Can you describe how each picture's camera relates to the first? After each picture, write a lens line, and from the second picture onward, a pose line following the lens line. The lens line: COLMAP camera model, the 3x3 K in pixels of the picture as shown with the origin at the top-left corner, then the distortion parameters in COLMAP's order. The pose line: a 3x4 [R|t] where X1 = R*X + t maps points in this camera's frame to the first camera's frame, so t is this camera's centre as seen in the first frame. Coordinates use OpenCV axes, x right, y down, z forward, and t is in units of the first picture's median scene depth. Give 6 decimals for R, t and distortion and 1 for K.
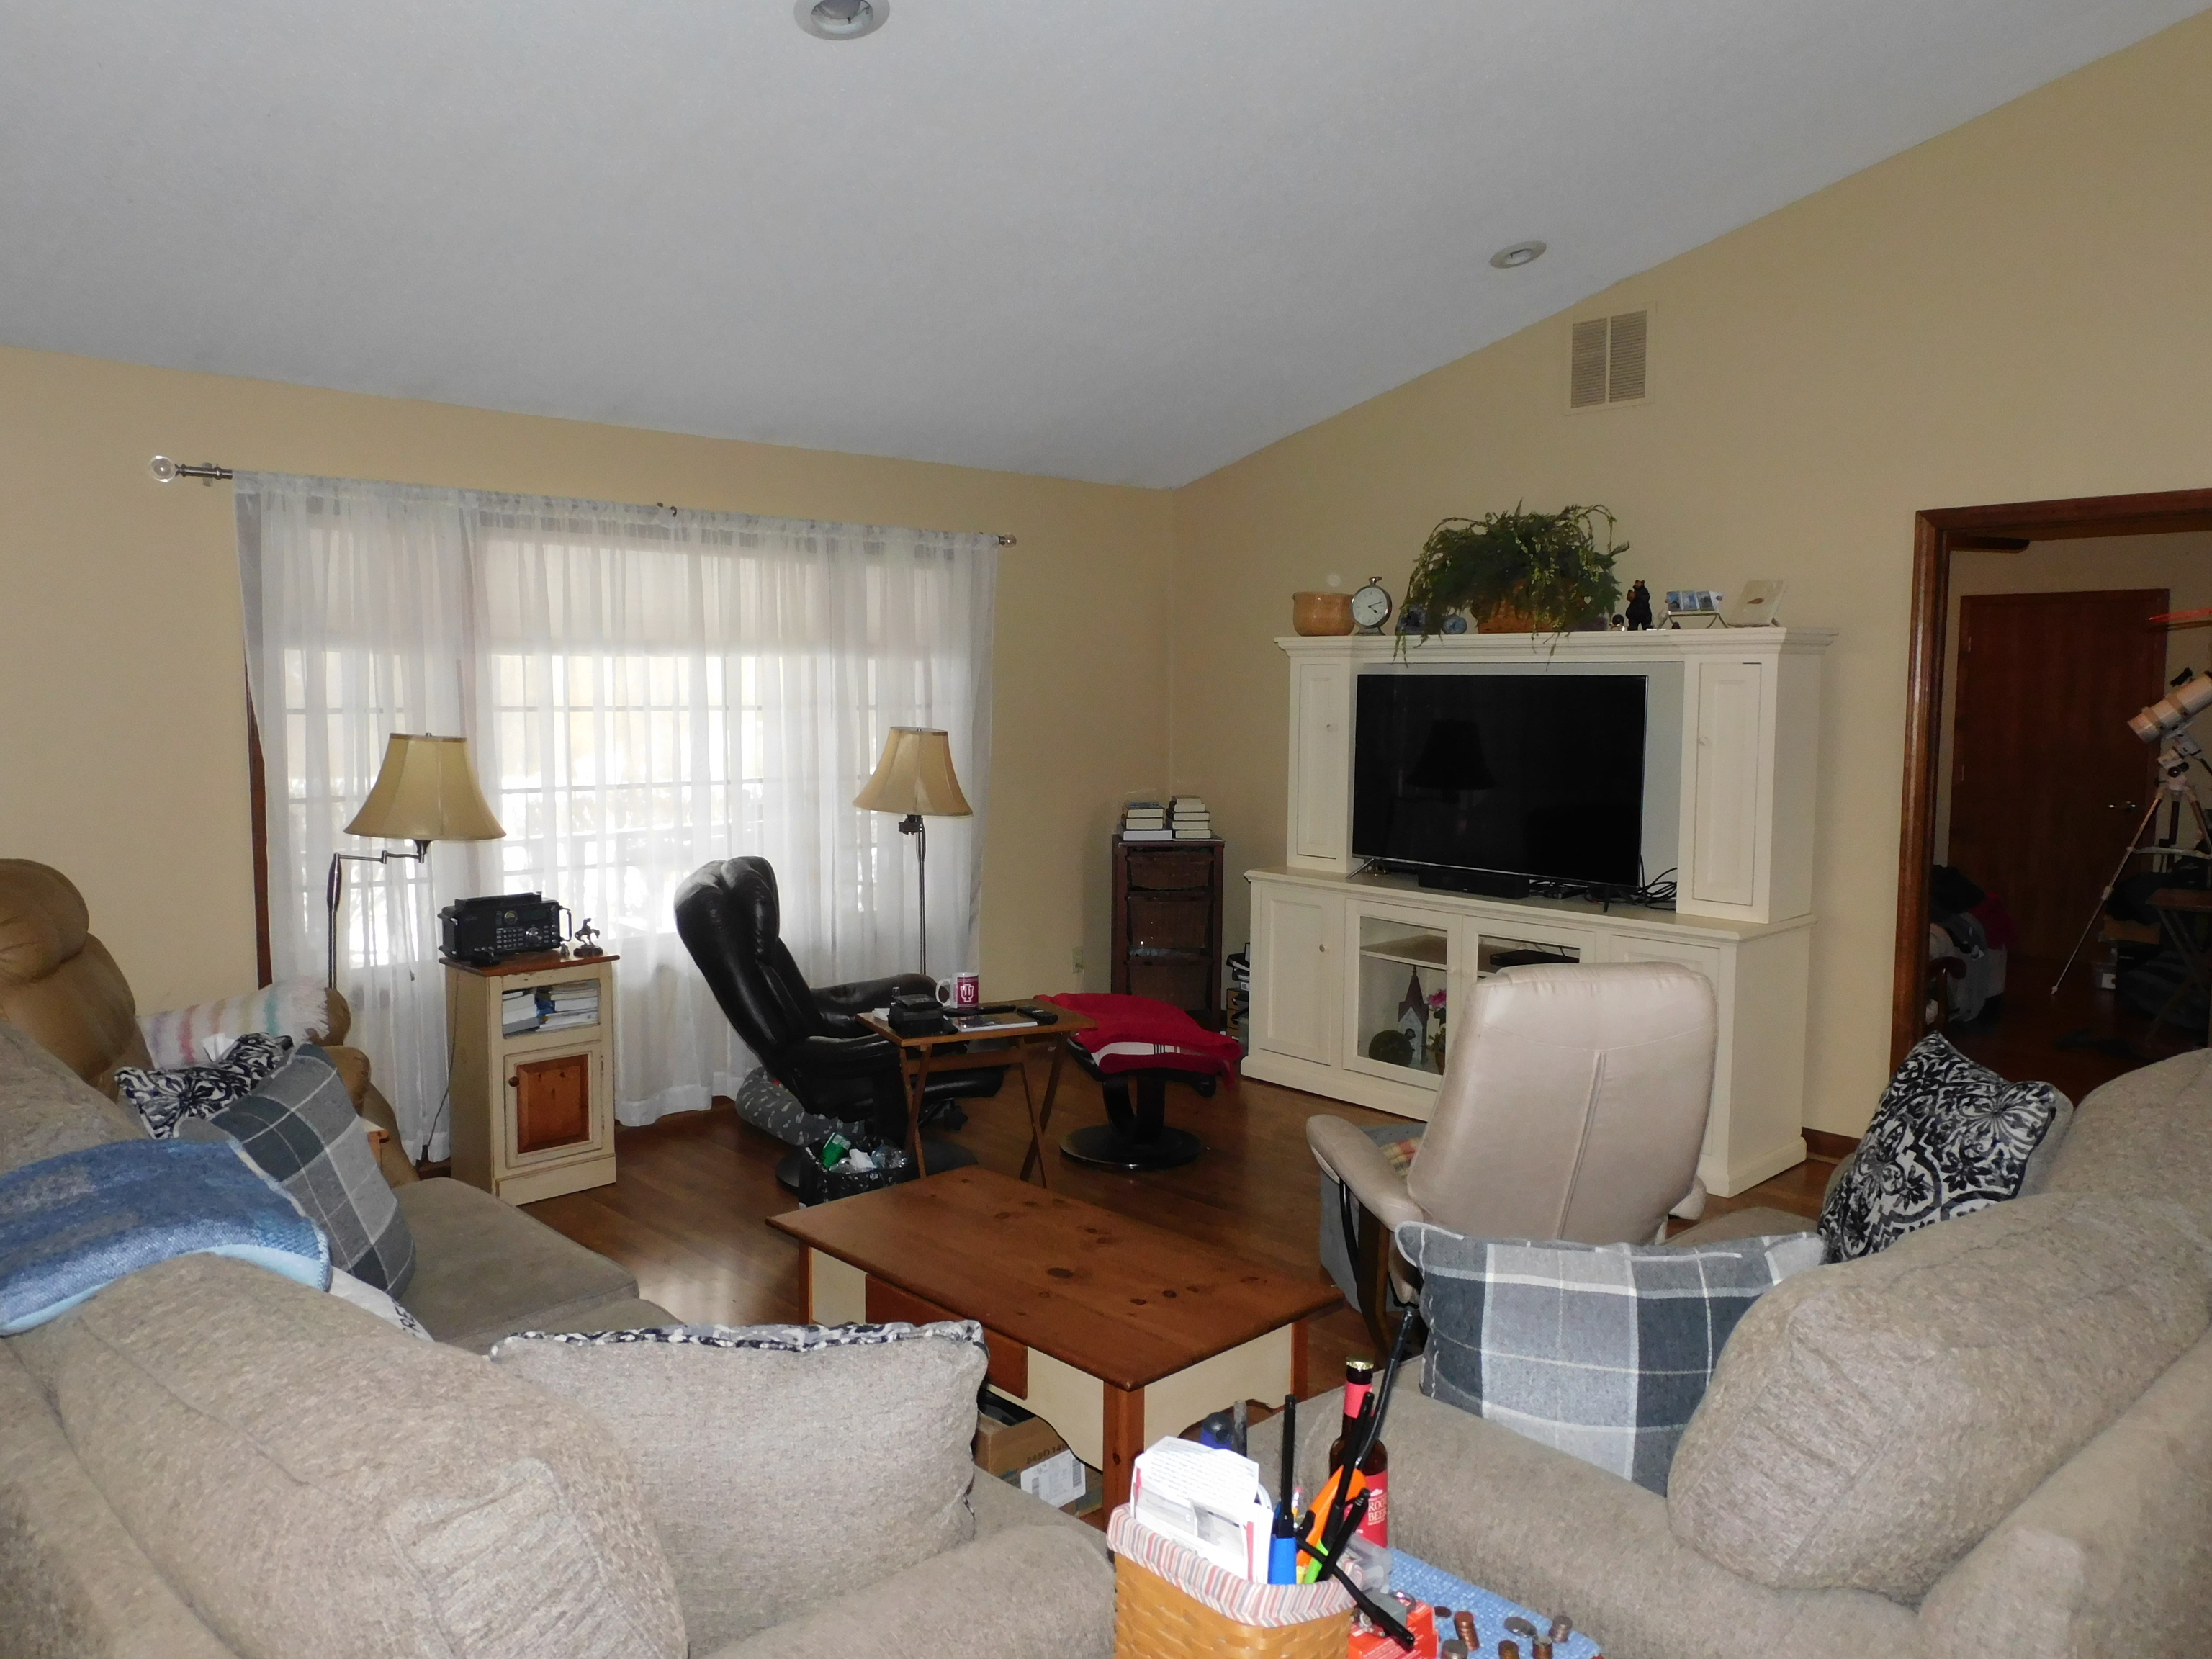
lens RADIAL K [[1540.7, 0, 1106.0], [0, 1540.7, 829.5], [0, 0, 1]] dist [-0.008612, -0.004102]
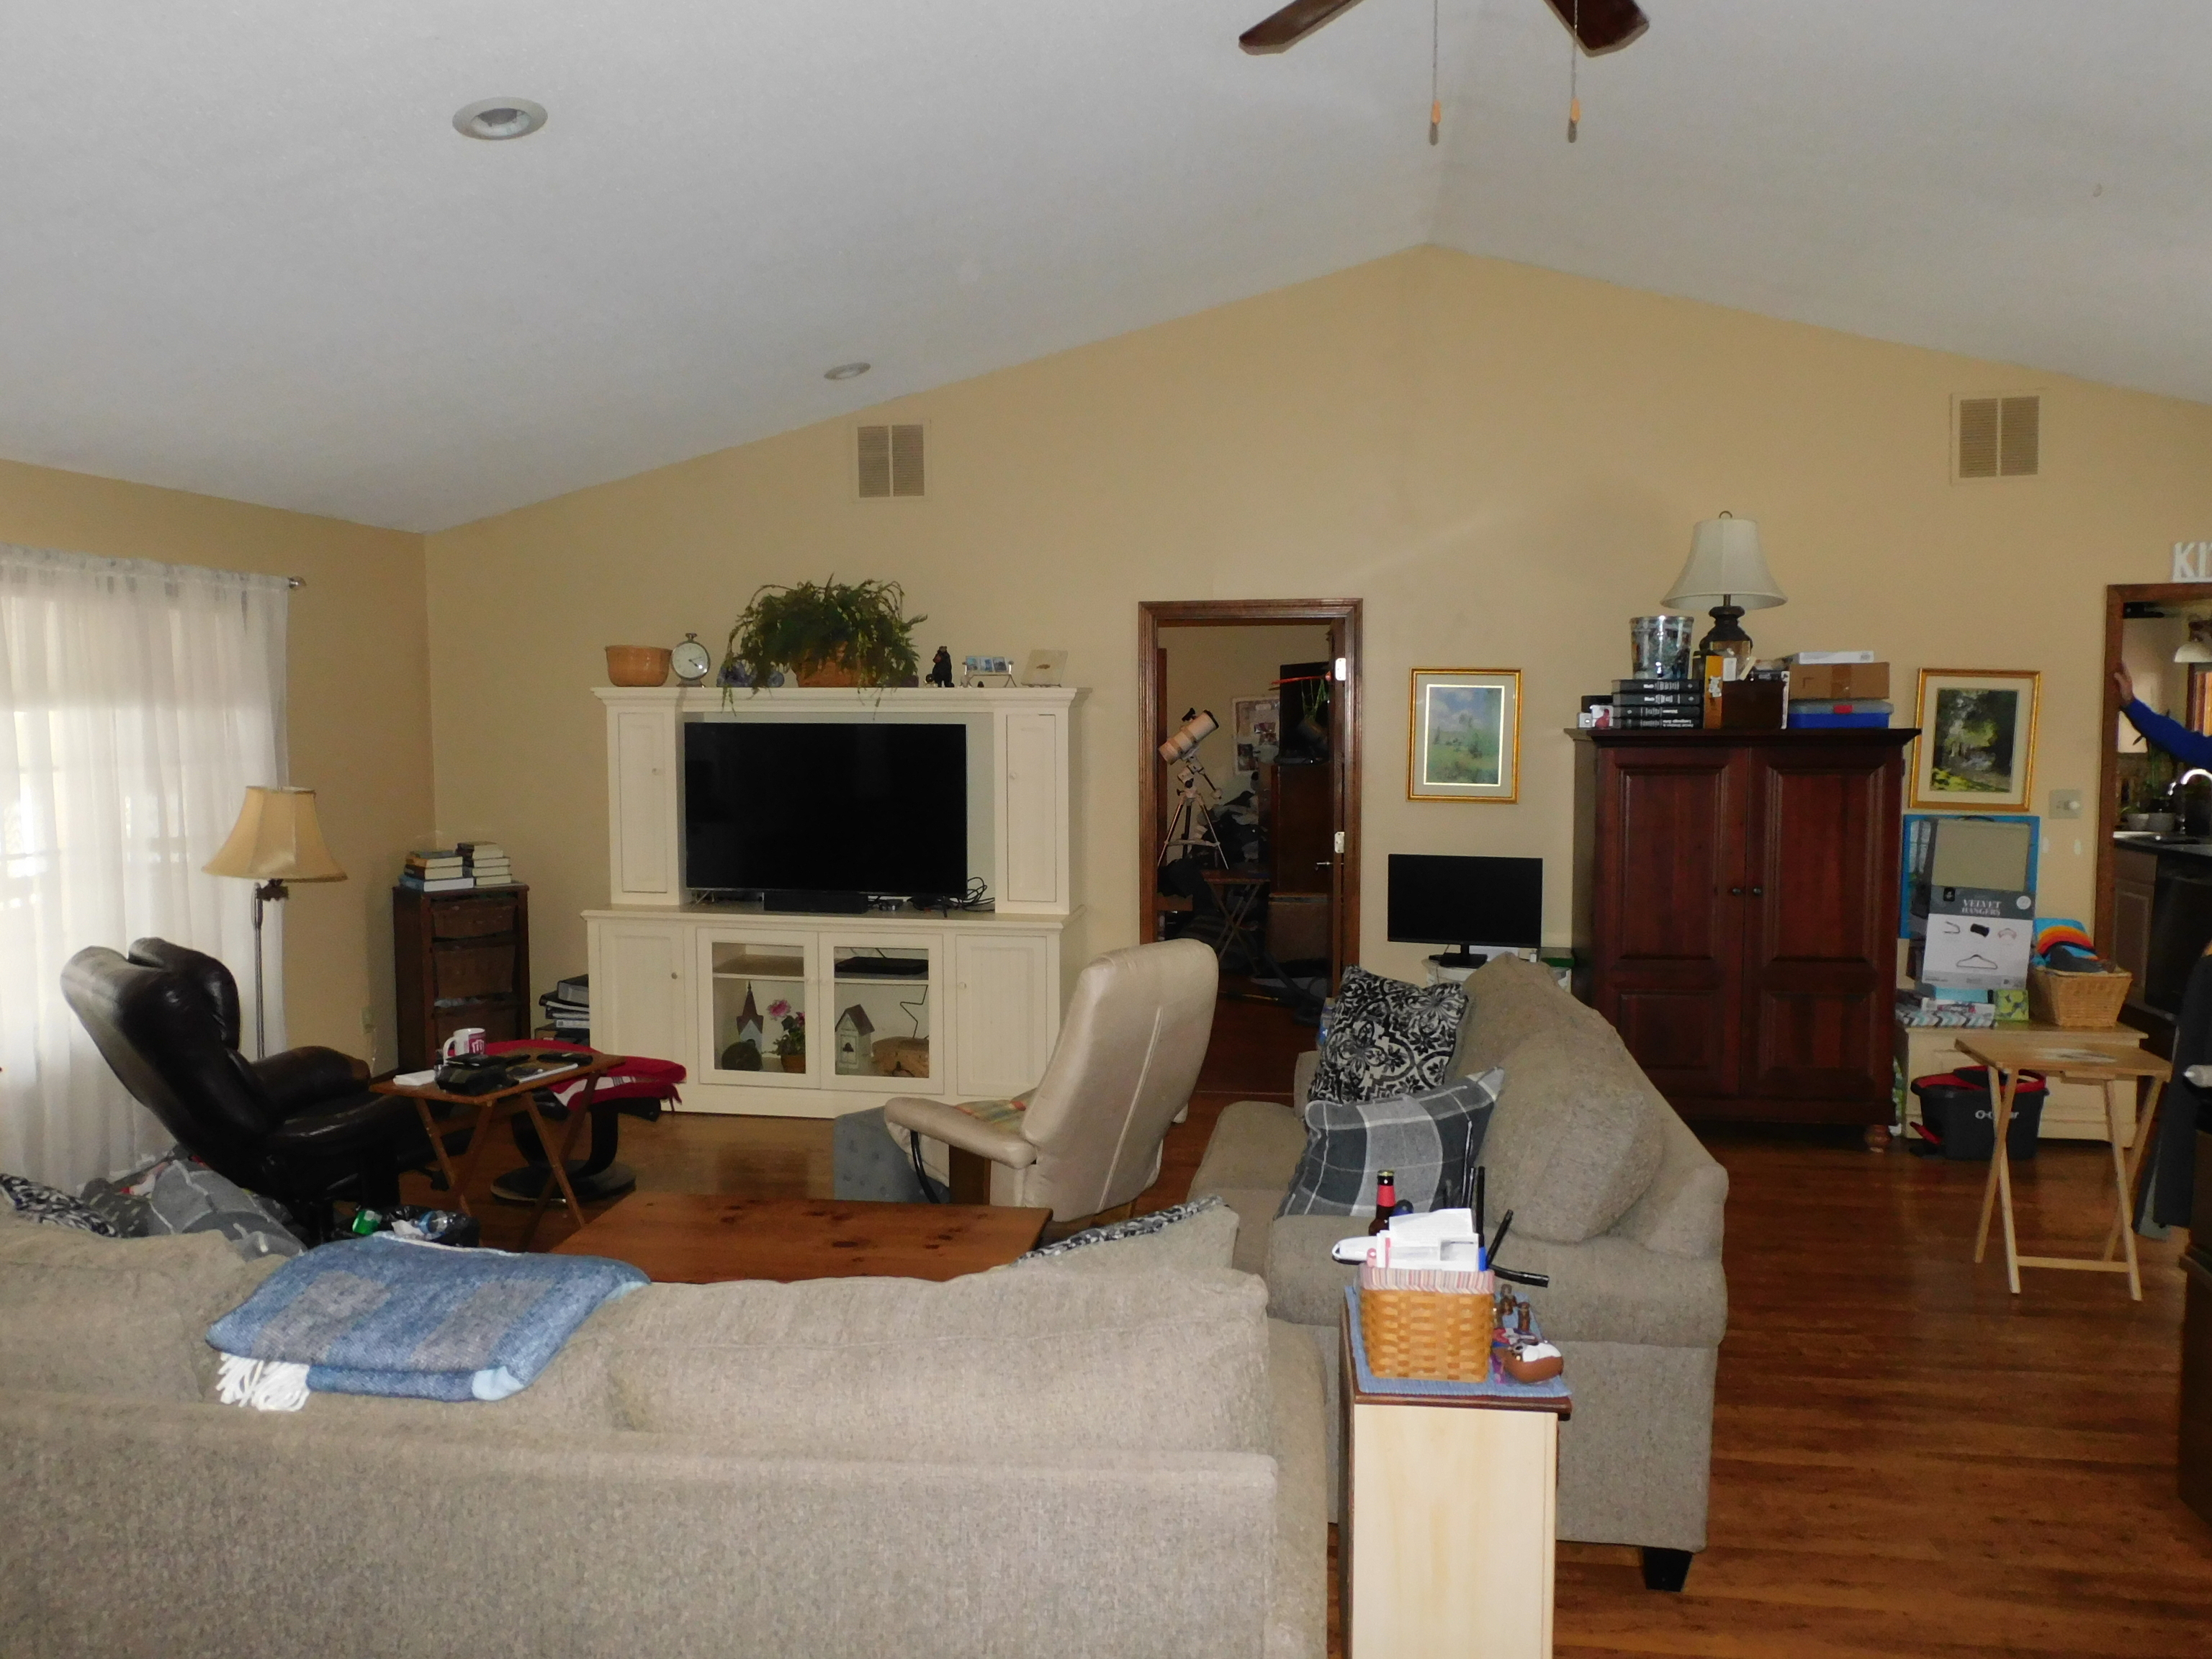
lens RADIAL K [[1516.5, 0, 1106.0], [0, 1516.5, 829.5], [0, 0, 1]] dist [-0.034838, -0.001093]
pose [[0.788463, -0.051249, 0.612944, -0.282962], [0.060730, 0.998140, 0.005335, -0.013484], [-0.612077, 0.033018, 0.790108, -0.030406]]
